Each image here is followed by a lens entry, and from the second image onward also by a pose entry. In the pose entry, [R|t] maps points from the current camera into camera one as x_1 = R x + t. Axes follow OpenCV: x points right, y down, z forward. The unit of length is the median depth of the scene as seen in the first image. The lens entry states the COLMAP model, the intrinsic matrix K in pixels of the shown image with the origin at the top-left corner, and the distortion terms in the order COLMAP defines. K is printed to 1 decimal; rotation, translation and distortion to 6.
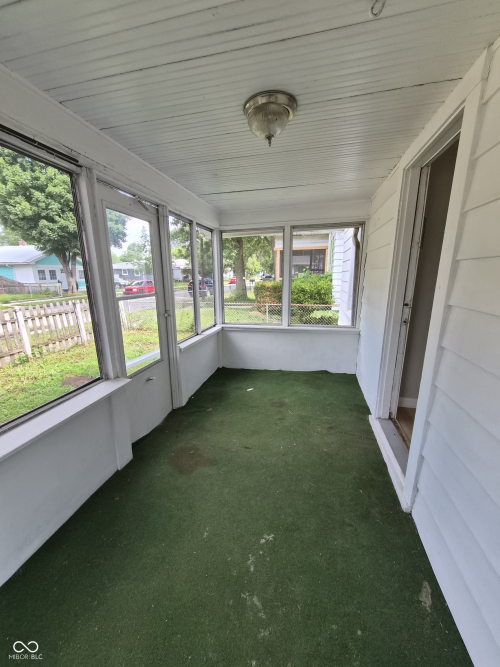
lens RADIAL K [[262.1, 0, 249.8], [0, 262.1, 336.6], [0, 0, 1]] dist [0.000598, -0.000907]
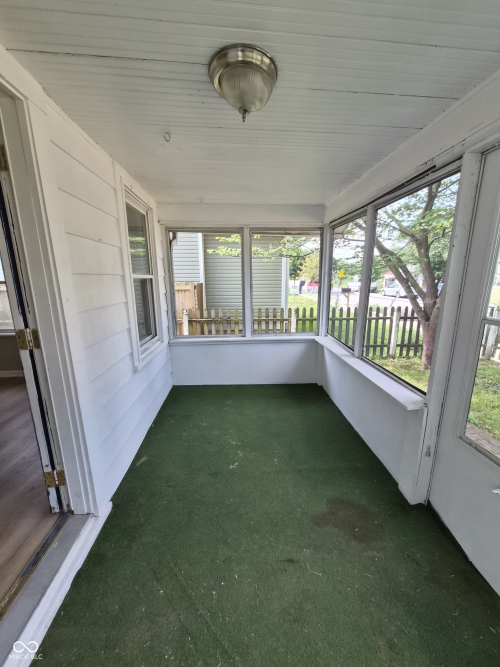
lens RADIAL K [[262.1, 0, 254.1], [0, 262.1, 334.6], [0, 0, 1]] dist [0.000598, -0.000907]
pose [[-0.953306, 0.077019, -0.292019, 0.240382], [-0.058561, 0.901439, 0.428926, -0.369357], [0.296273, 0.425999, -0.854837, 1.449358]]
